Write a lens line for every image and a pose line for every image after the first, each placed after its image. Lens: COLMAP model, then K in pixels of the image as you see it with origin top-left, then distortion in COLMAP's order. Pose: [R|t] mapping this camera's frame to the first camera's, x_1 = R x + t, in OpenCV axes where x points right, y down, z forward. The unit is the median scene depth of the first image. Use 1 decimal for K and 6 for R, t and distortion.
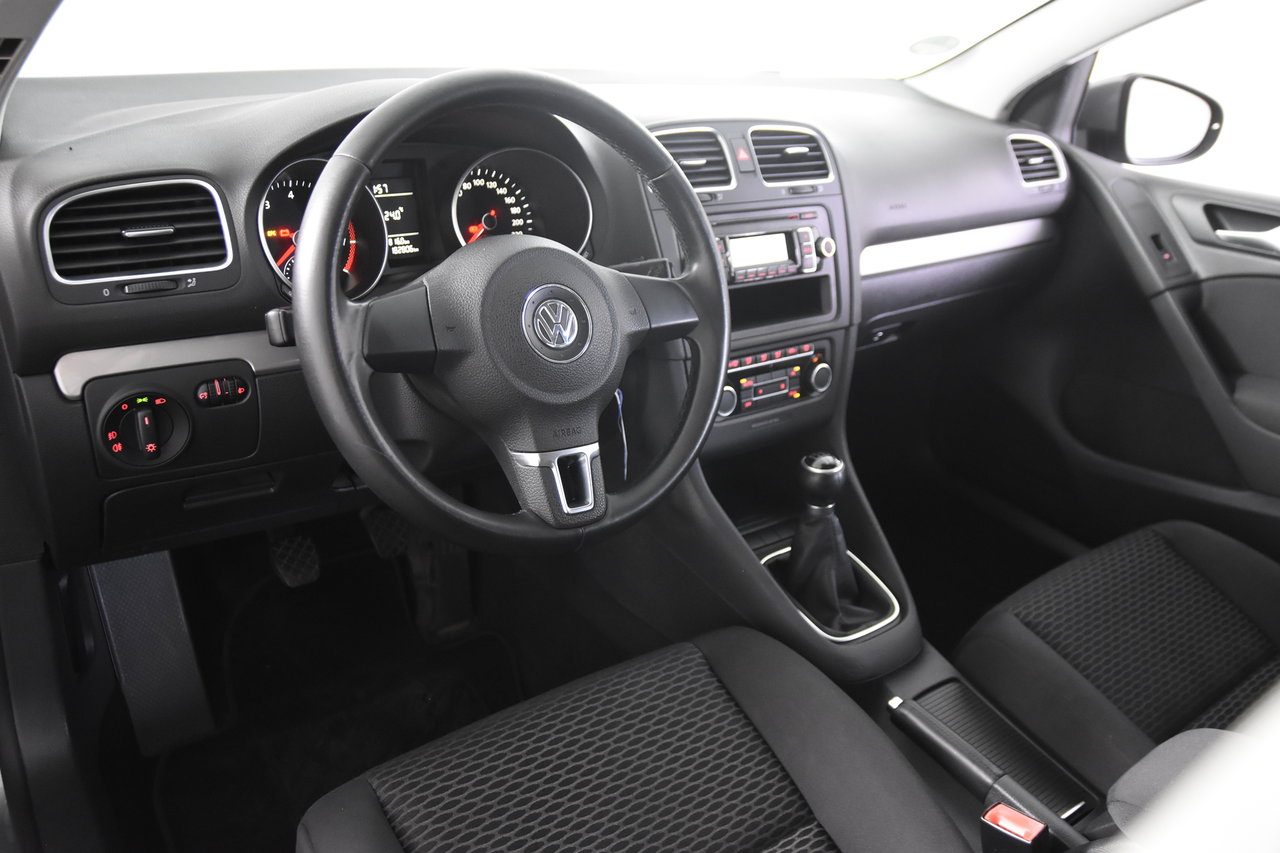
lens RADIAL K [[1057.1, 0, 643.1], [0, 1057.1, 422.0], [0, 0, 1]] dist [-0.081462, 0.002056]
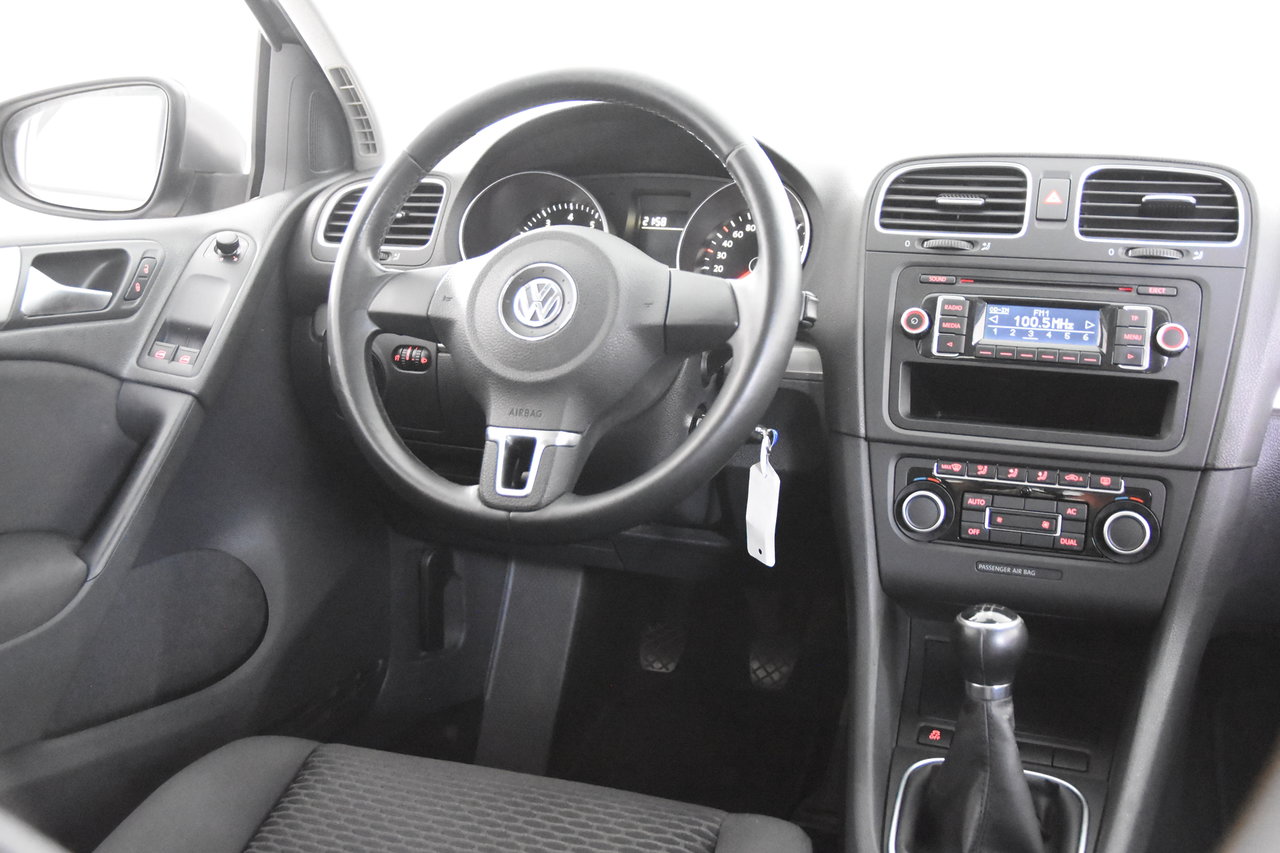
lens RADIAL K [[1369.7, 0, 632.9], [0, 1369.7, 424.6], [0, 0, 1]] dist [-0.013219, 0.000000]
pose [[0.527870, 0.105997, -0.842685, 0.722681], [-0.316529, 0.945255, -0.079380, 0.058697], [0.788139, 0.308637, 0.532523, 0.301708]]
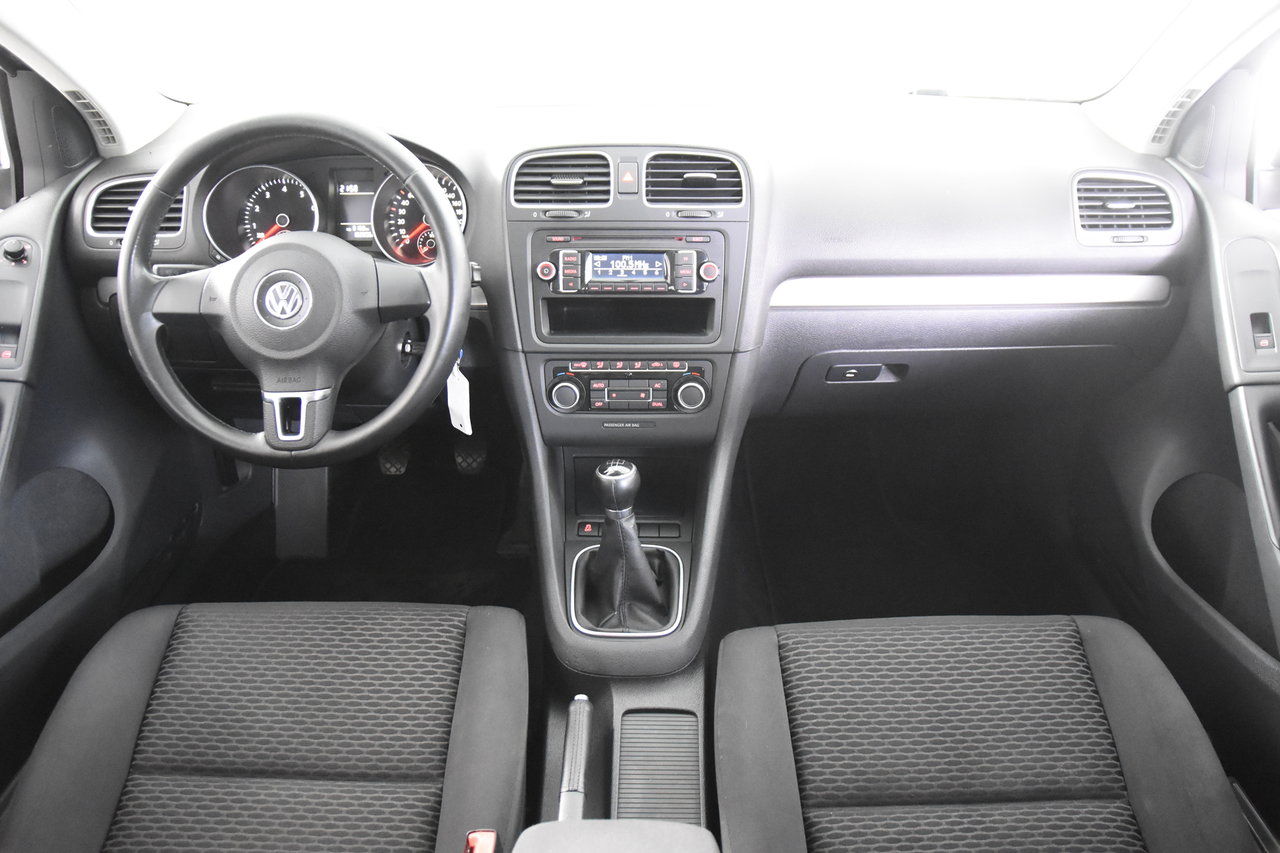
lens RADIAL K [[974.3, 0, 644.2], [0, 974.3, 431.5], [0, 0, 1]] dist [-0.113840, 0.088636]
pose [[0.773814, 0.214682, -0.595922, 0.726368], [-0.192795, 0.976000, 0.101259, -0.097951], [0.603359, 0.036536, 0.796632, 0.215087]]
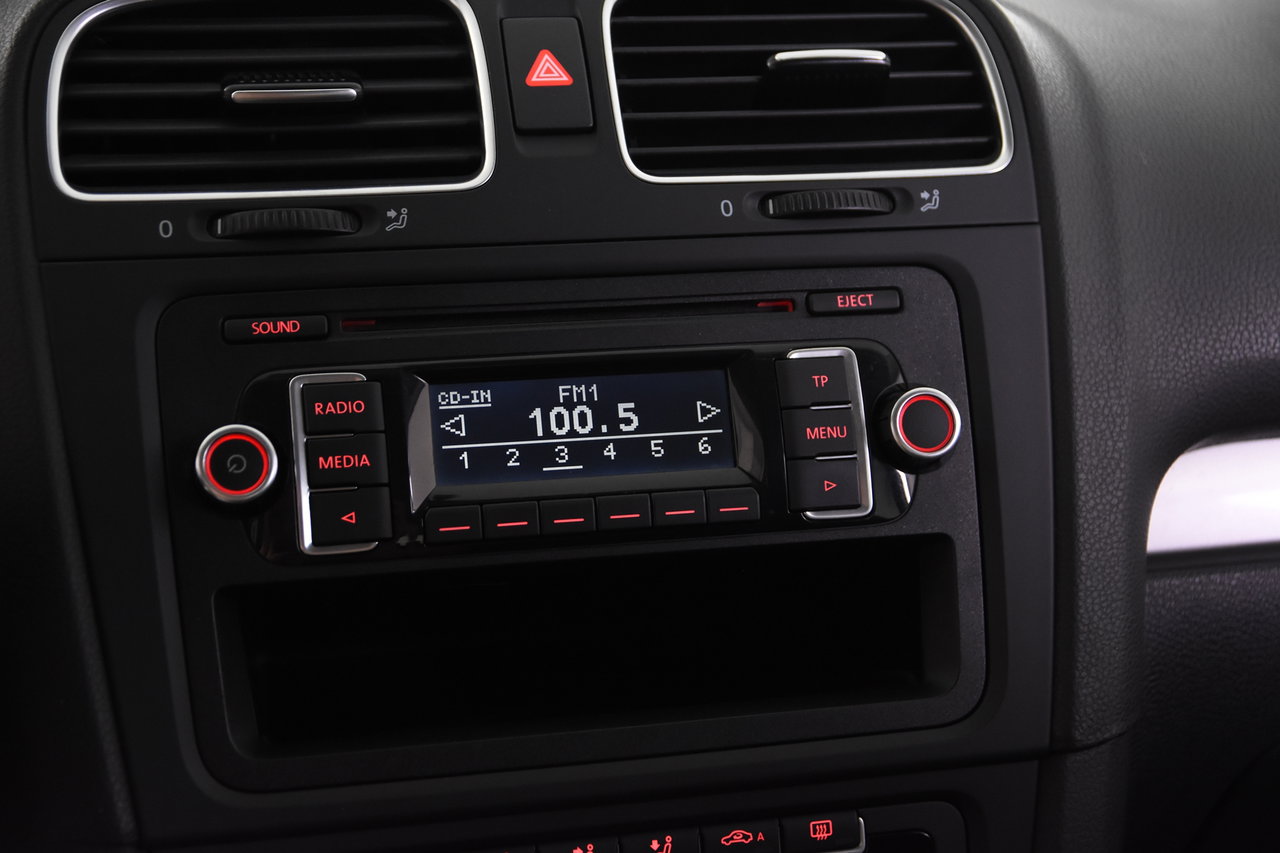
lens RADIAL K [[2013.4, 0, 644.9], [0, 2013.4, 454.3], [0, 0, 1]] dist [0.067670, 0.000000]
pose [[0.903789, 0.005670, -0.427940, 0.319976], [-0.092030, 0.979095, -0.181392, -0.067167], [0.417966, 0.203324, 0.885417, 0.556253]]
